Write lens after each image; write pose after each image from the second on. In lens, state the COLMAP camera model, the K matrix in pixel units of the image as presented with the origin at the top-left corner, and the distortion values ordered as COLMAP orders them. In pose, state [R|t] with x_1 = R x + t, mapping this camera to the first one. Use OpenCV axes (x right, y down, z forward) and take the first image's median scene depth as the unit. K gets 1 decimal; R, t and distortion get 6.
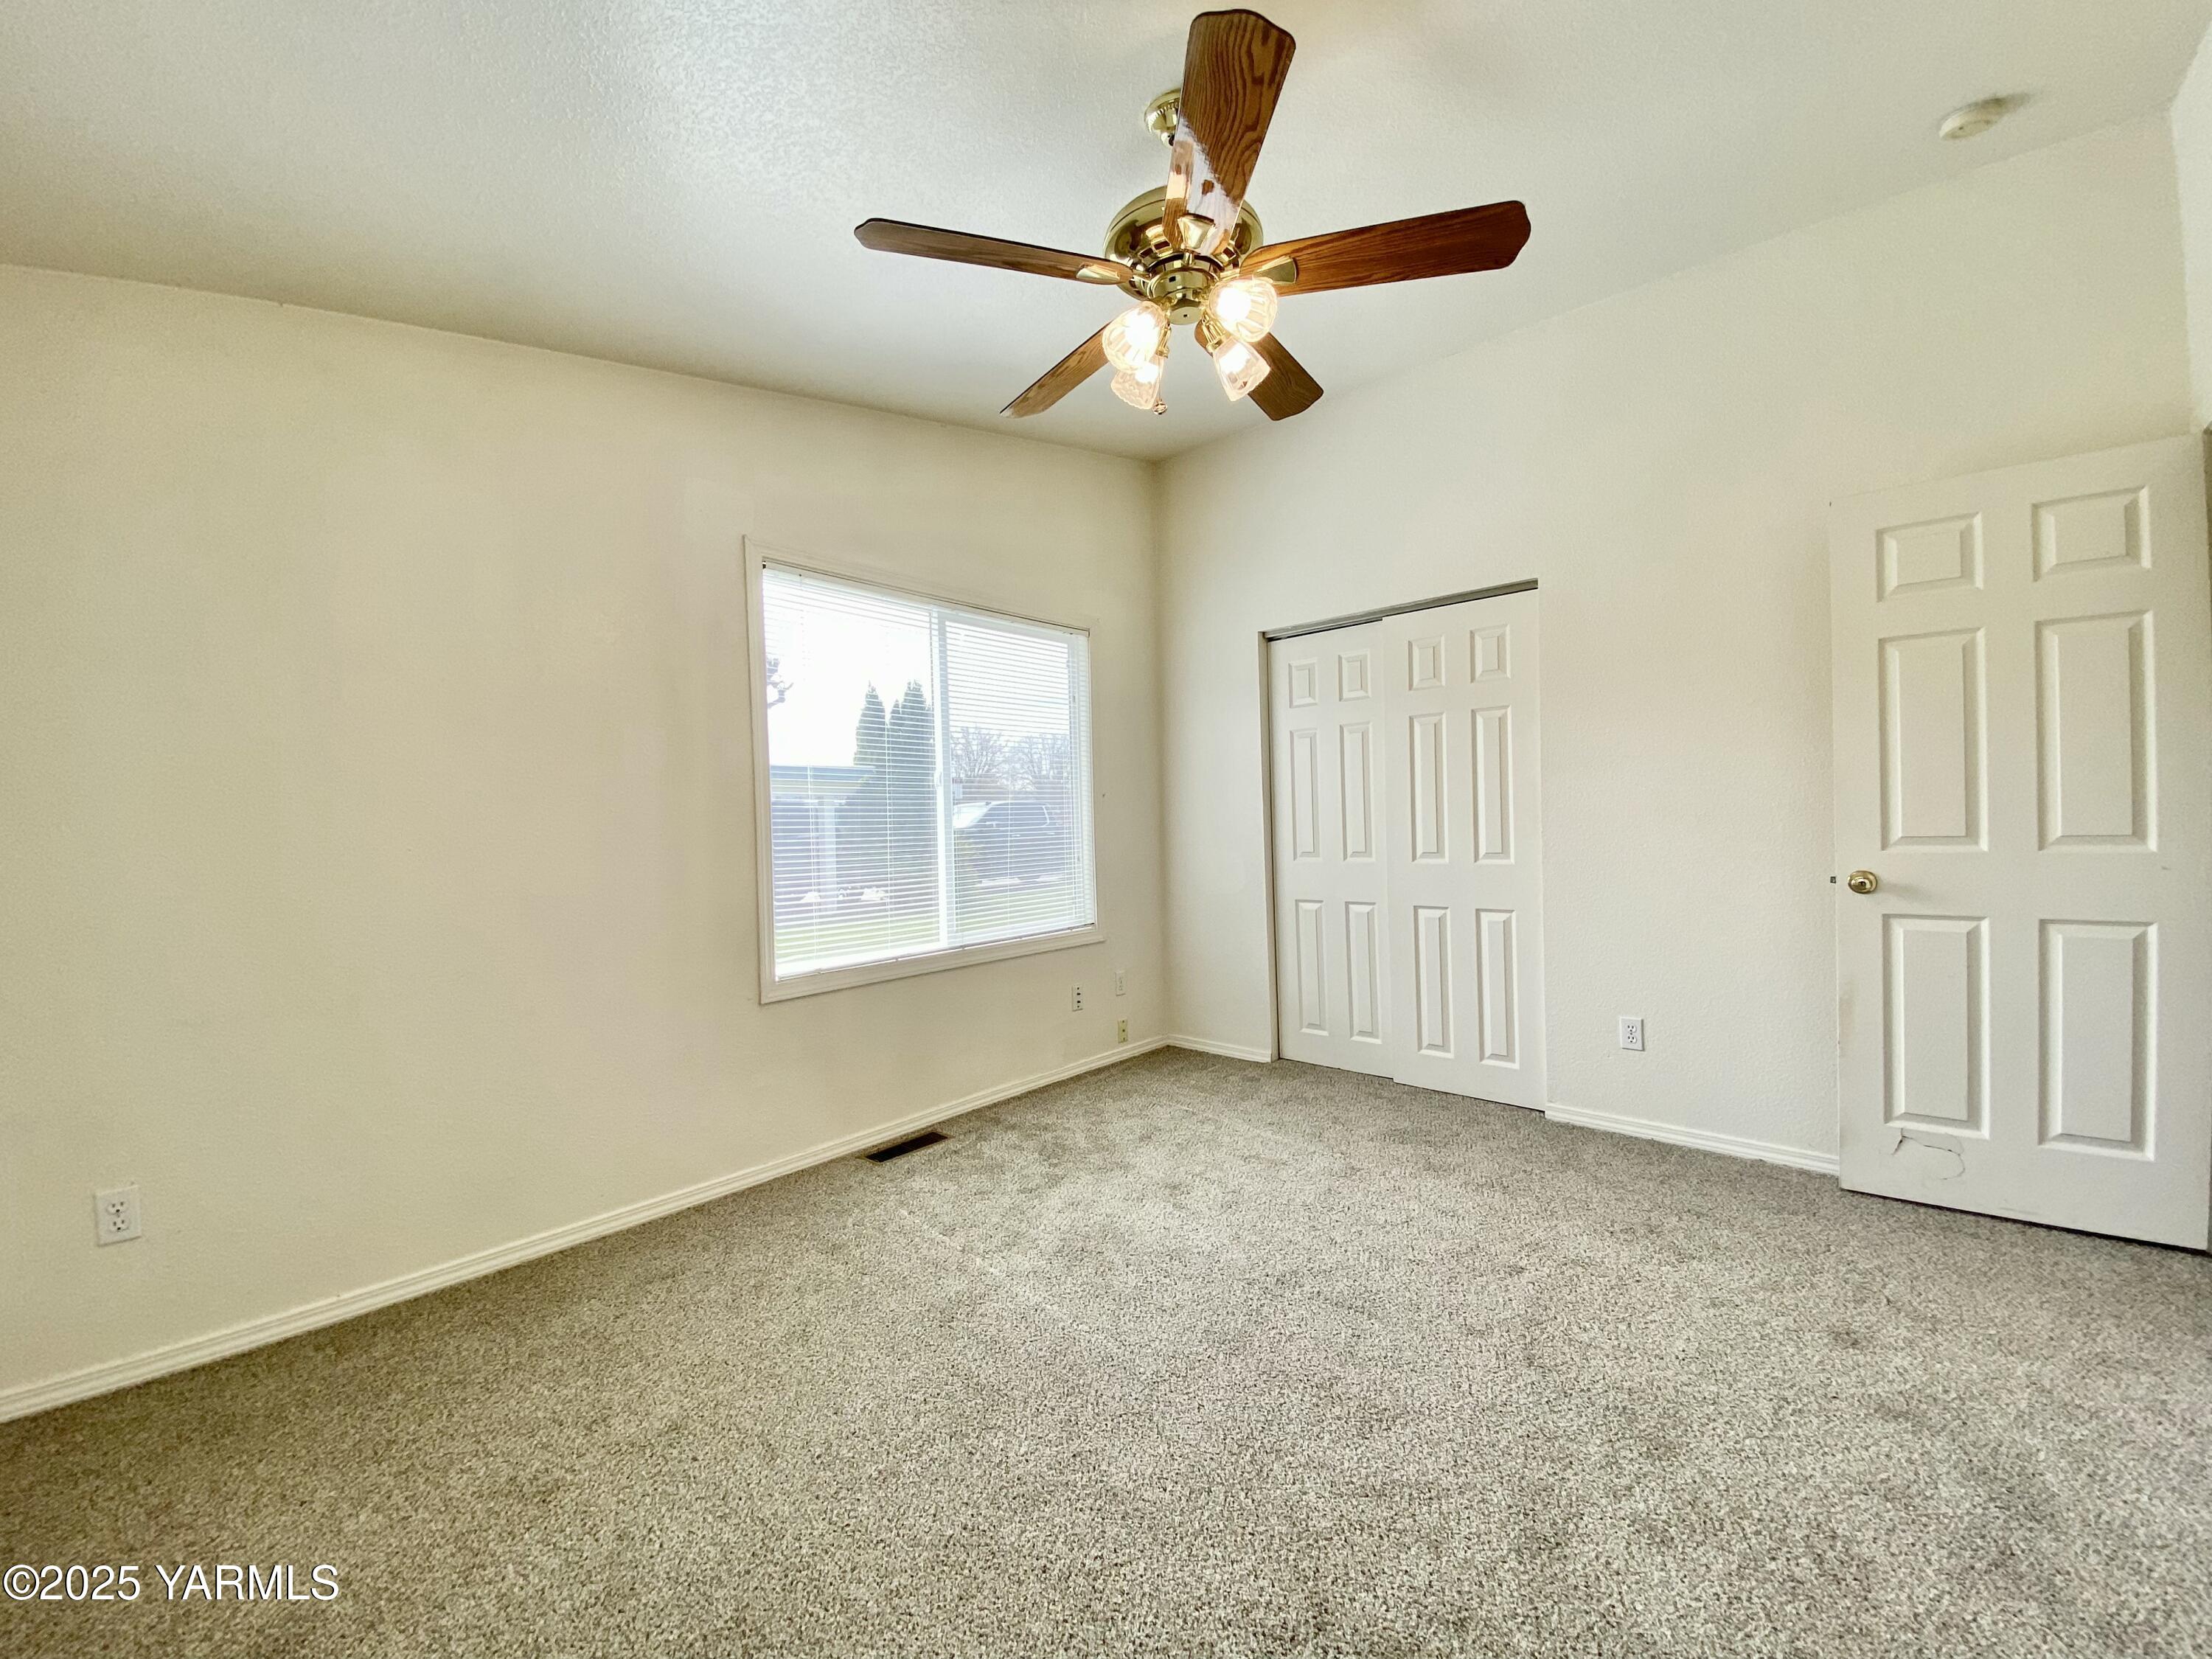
lens RADIAL K [[895.8, 0, 1105.1], [0, 895.8, 821.6], [0, 0, 1]] dist [0.010868, -0.011767]
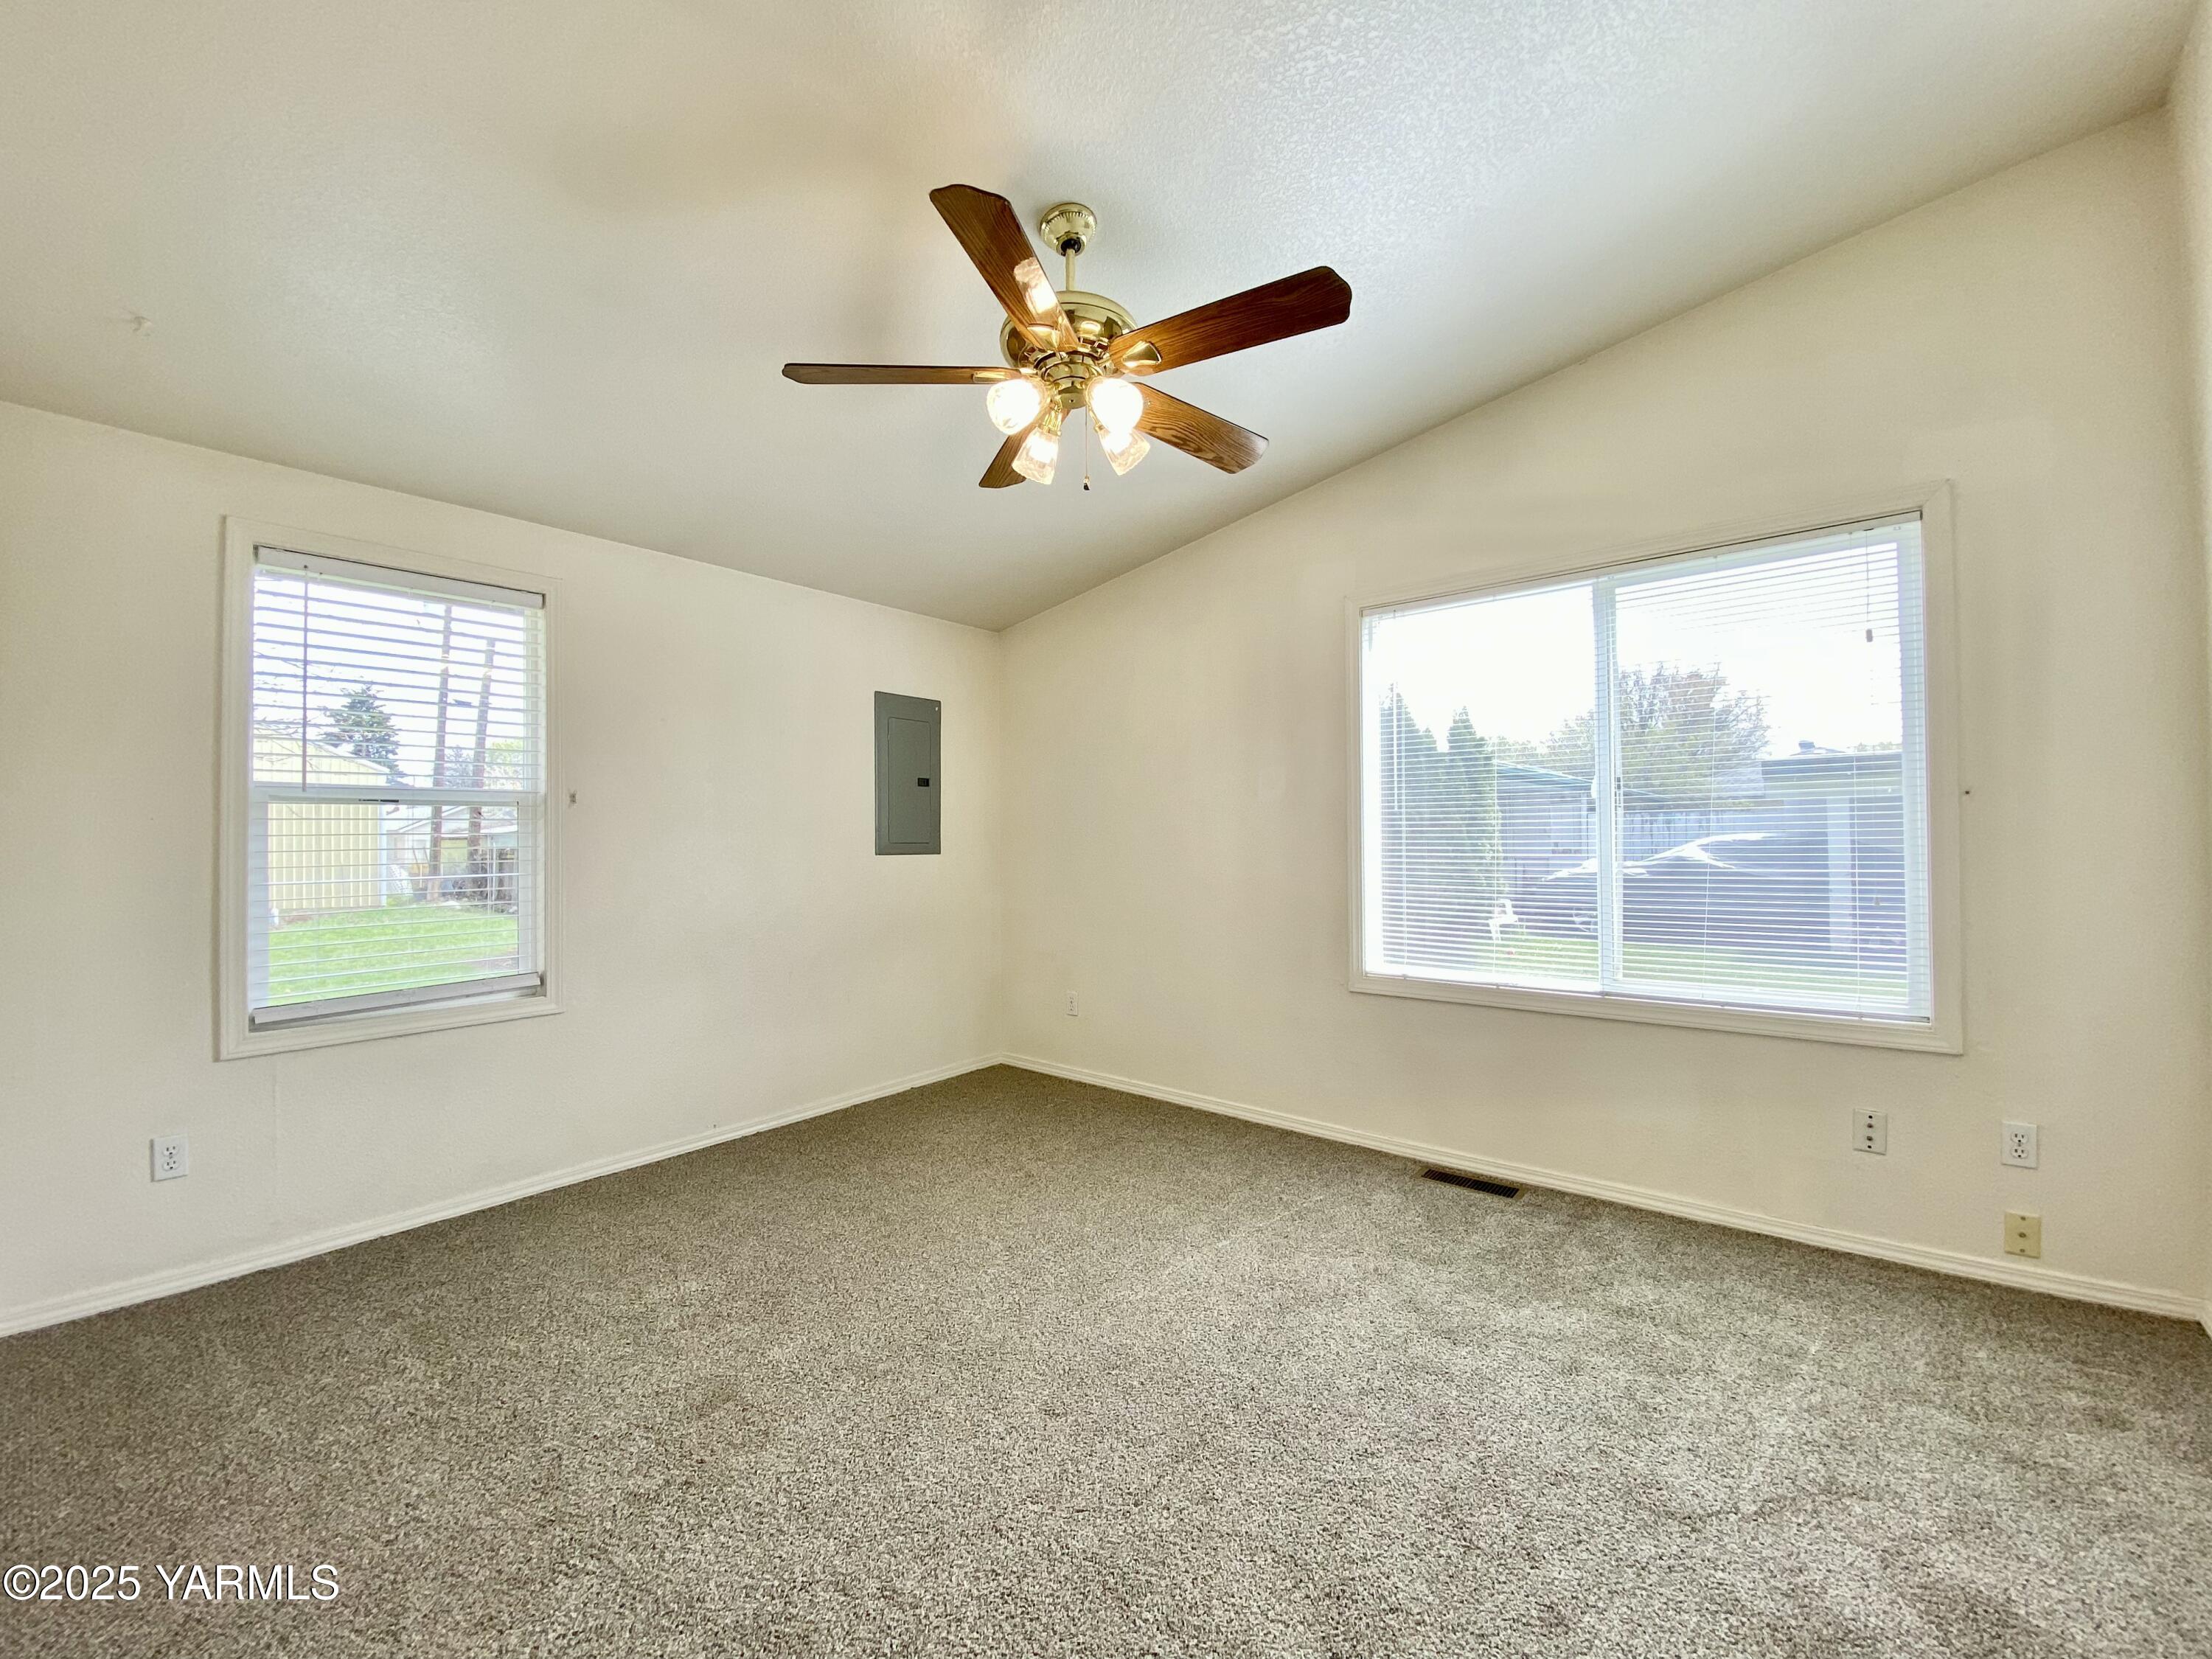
lens RADIAL K [[895.8, 0, 1102.2], [0, 895.8, 824.8], [0, 0, 1]] dist [0.010868, -0.011767]
pose [[0.019335, -0.000822, -0.999813, 0.687358], [0.003764, 0.999993, -0.000750, -0.013570], [0.999806, -0.003749, 0.019338, 0.575543]]
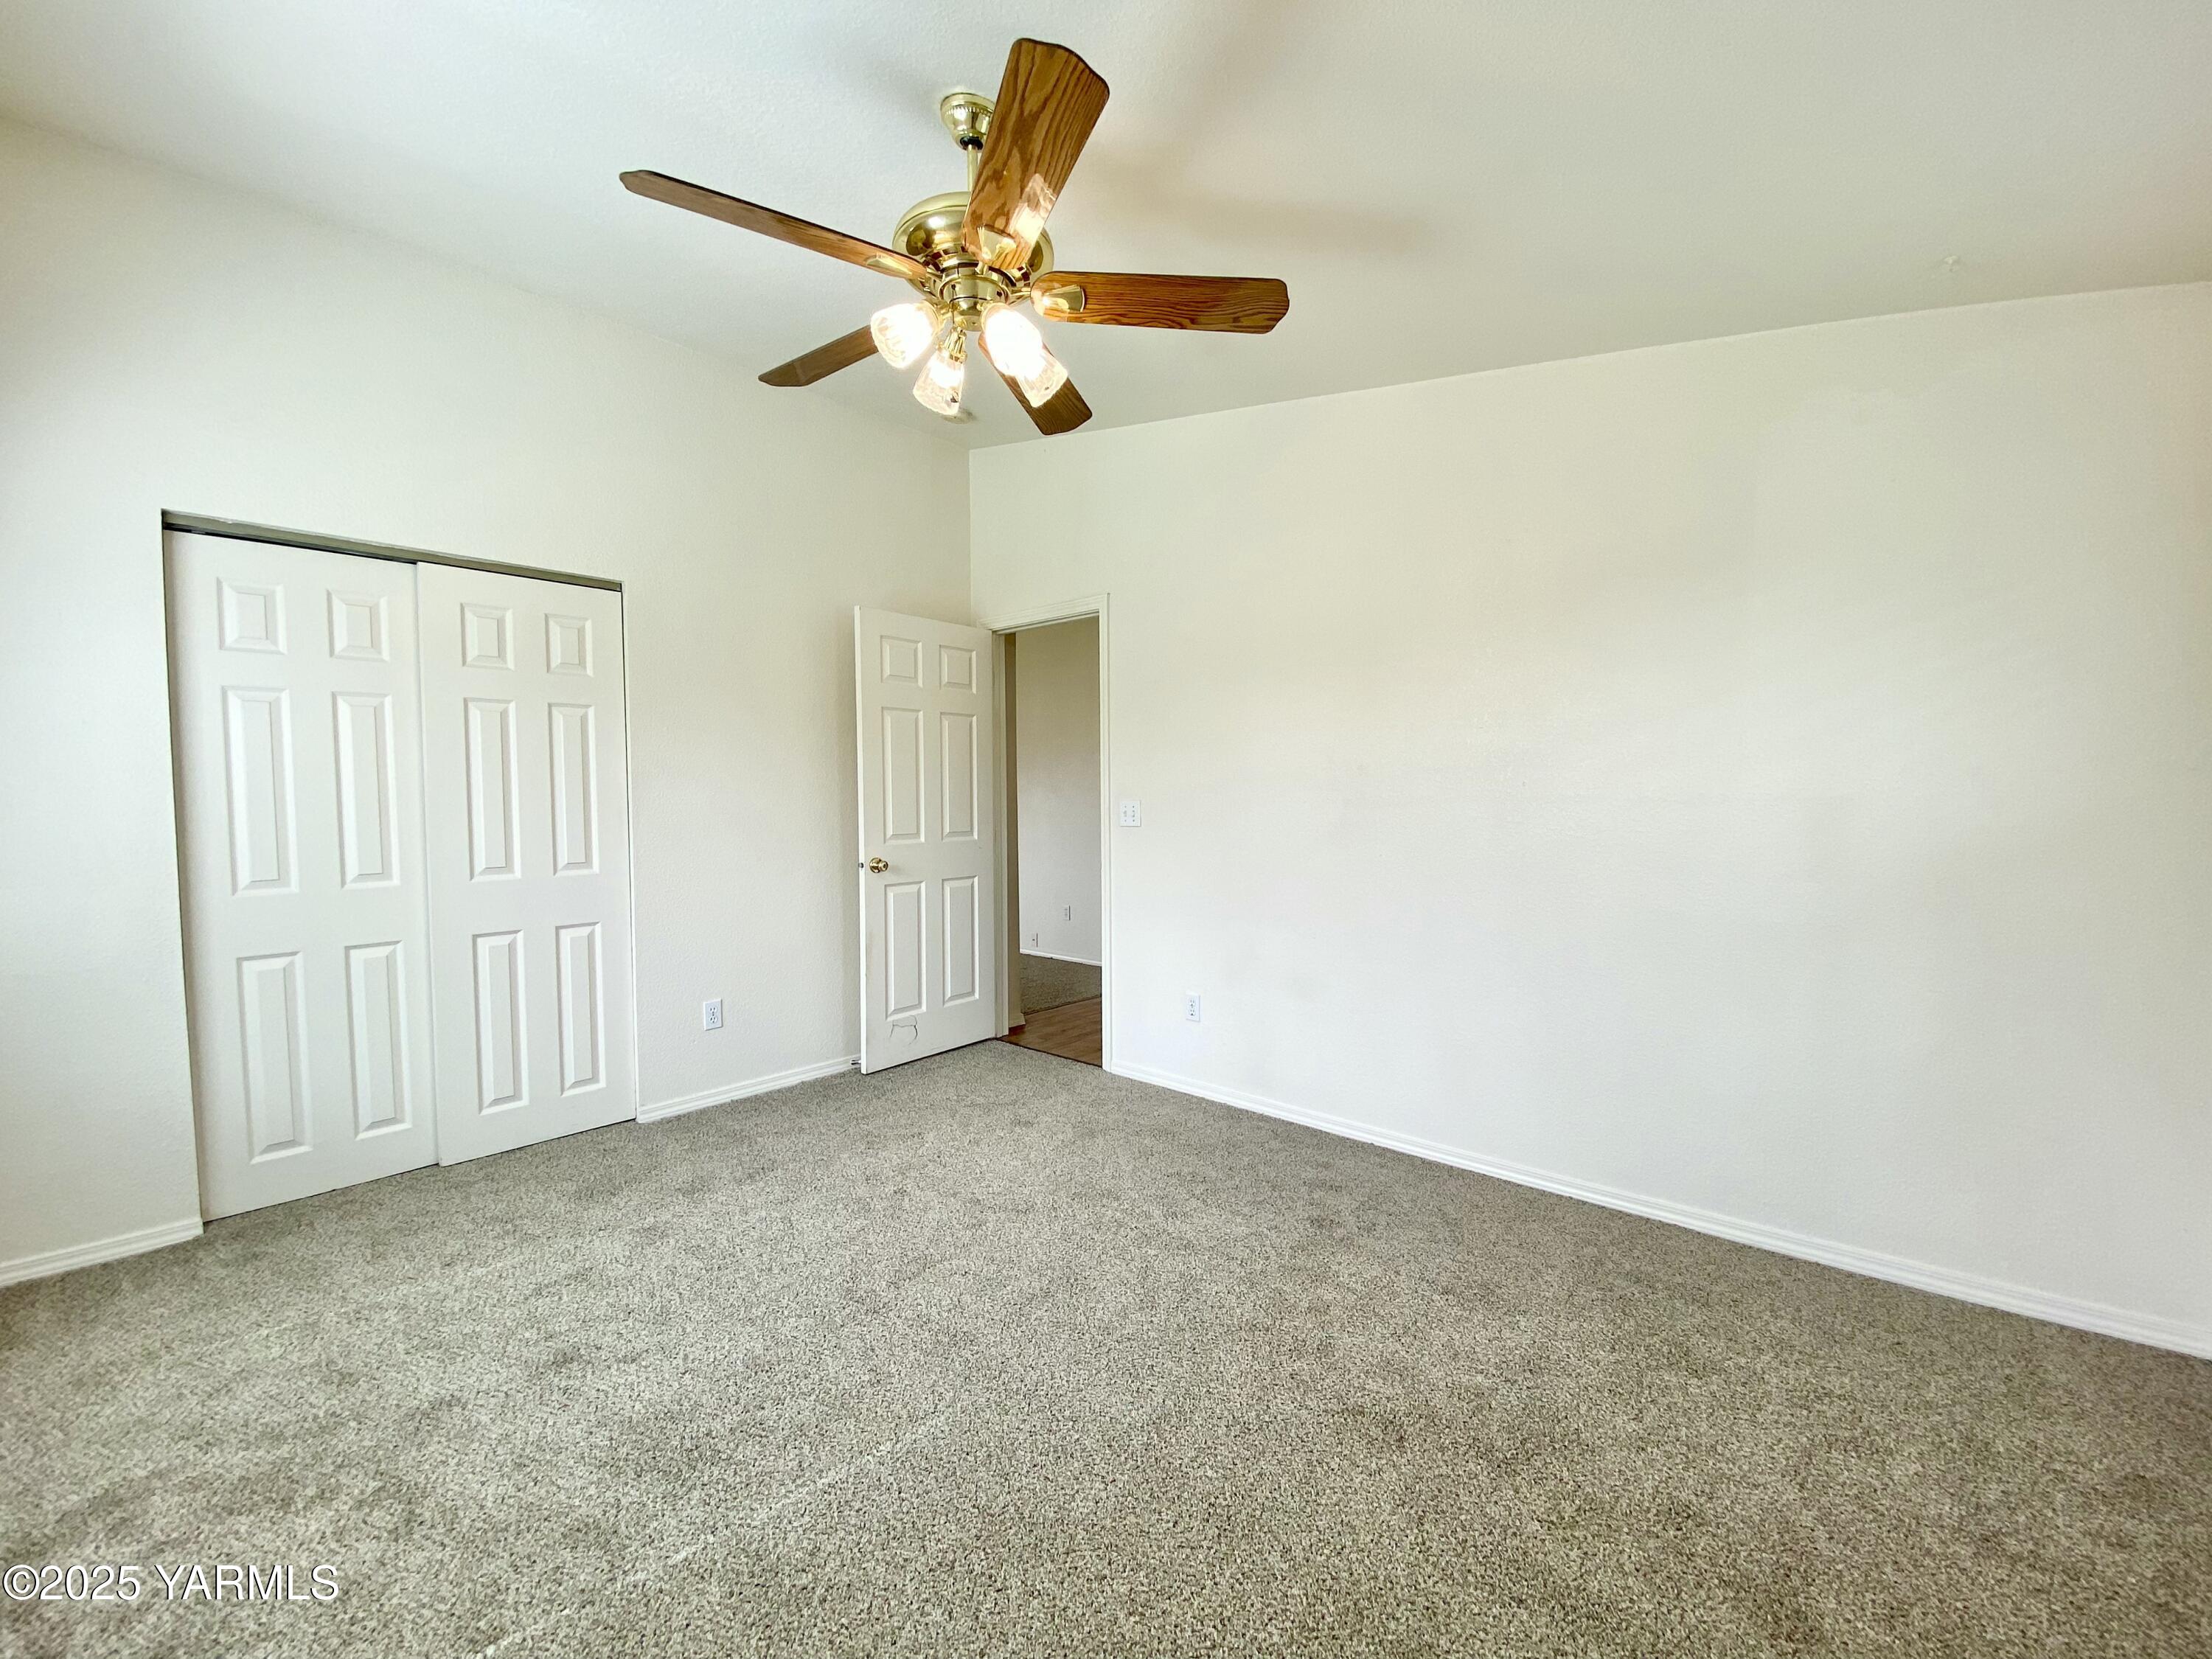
lens RADIAL K [[895.8, 0, 1100.9], [0, 895.8, 823.5], [0, 0, 1]] dist [0.010868, -0.011767]
pose [[-0.004781, -0.004207, 0.999980, -0.517932], [0.011673, 0.999923, 0.004263, -0.003703], [-0.999920, 0.011693, -0.004732, 0.491933]]
